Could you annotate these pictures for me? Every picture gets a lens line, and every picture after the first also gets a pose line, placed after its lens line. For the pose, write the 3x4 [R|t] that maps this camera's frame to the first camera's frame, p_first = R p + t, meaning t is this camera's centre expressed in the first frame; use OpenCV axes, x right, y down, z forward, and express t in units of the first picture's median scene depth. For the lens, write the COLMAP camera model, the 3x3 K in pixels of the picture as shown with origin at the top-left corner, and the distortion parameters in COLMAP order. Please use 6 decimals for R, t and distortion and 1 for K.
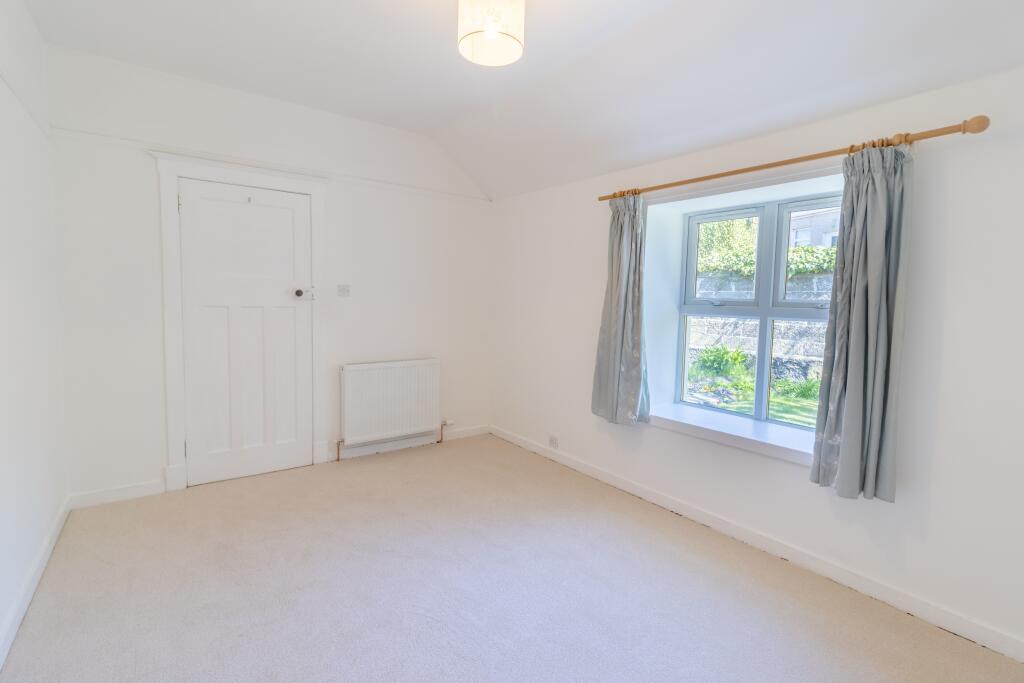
lens RADIAL K [[480.7, 0, 502.0], [0, 480.7, 334.2], [0, 0, 1]] dist [0.001356, -0.000244]
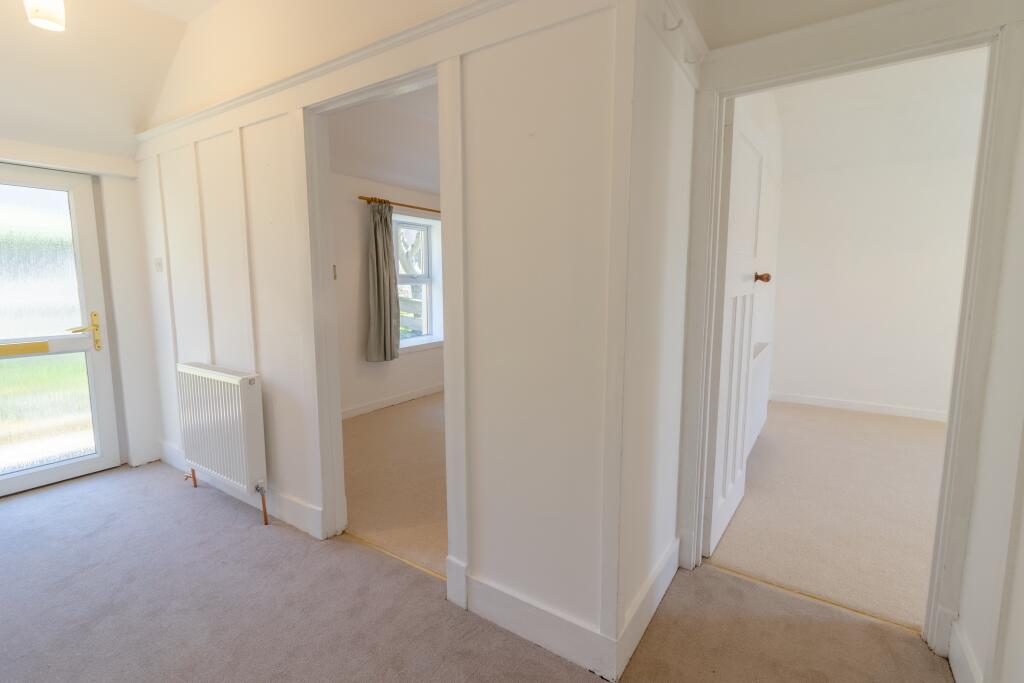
lens RADIAL K [[480.7, 0, 502.0], [0, 480.7, 334.2], [0, 0, 1]] dist [0.001356, -0.000244]
pose [[-0.349819, -0.127736, 0.928068, -1.386693], [0.068839, 0.984477, 0.161448, -0.118490], [-0.934285, 0.120365, -0.335596, 1.316396]]
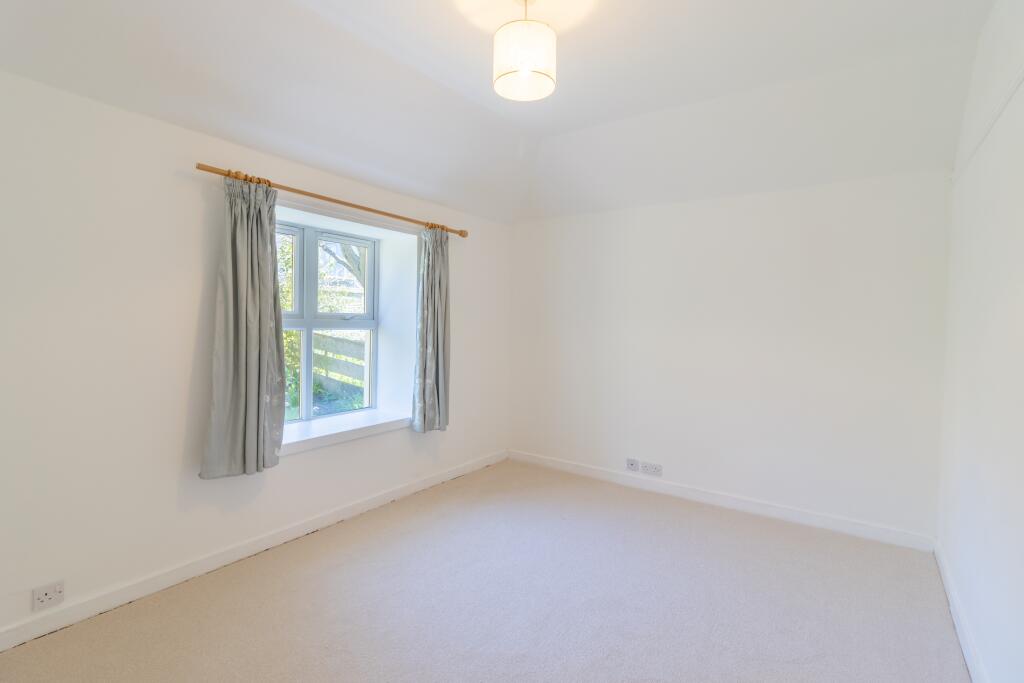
lens RADIAL K [[480.7, 0, 502.0], [0, 480.7, 334.2], [0, 0, 1]] dist [0.001356, -0.000244]
pose [[-0.318449, -0.058408, 0.946139, -0.696071], [0.040438, 0.996354, 0.075119, -0.090986], [-0.947077, 0.062182, -0.314926, 0.965217]]
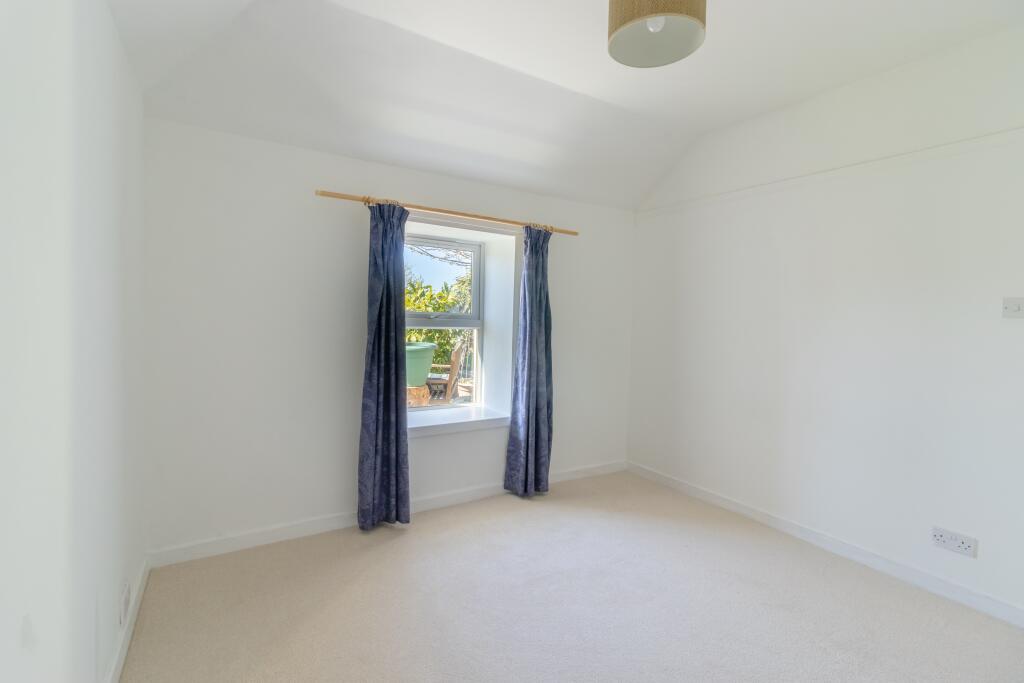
lens RADIAL K [[402.2, 0, 511.1], [0, 402.2, 312.5], [0, 0, 1]] dist [-0.020145, -0.000043]
pose [[0.120384, -0.005953, 0.992710, -0.463369], [0.050428, 0.998728, -0.000126, -0.058453], [-0.991446, 0.050075, 0.120531, 0.638458]]
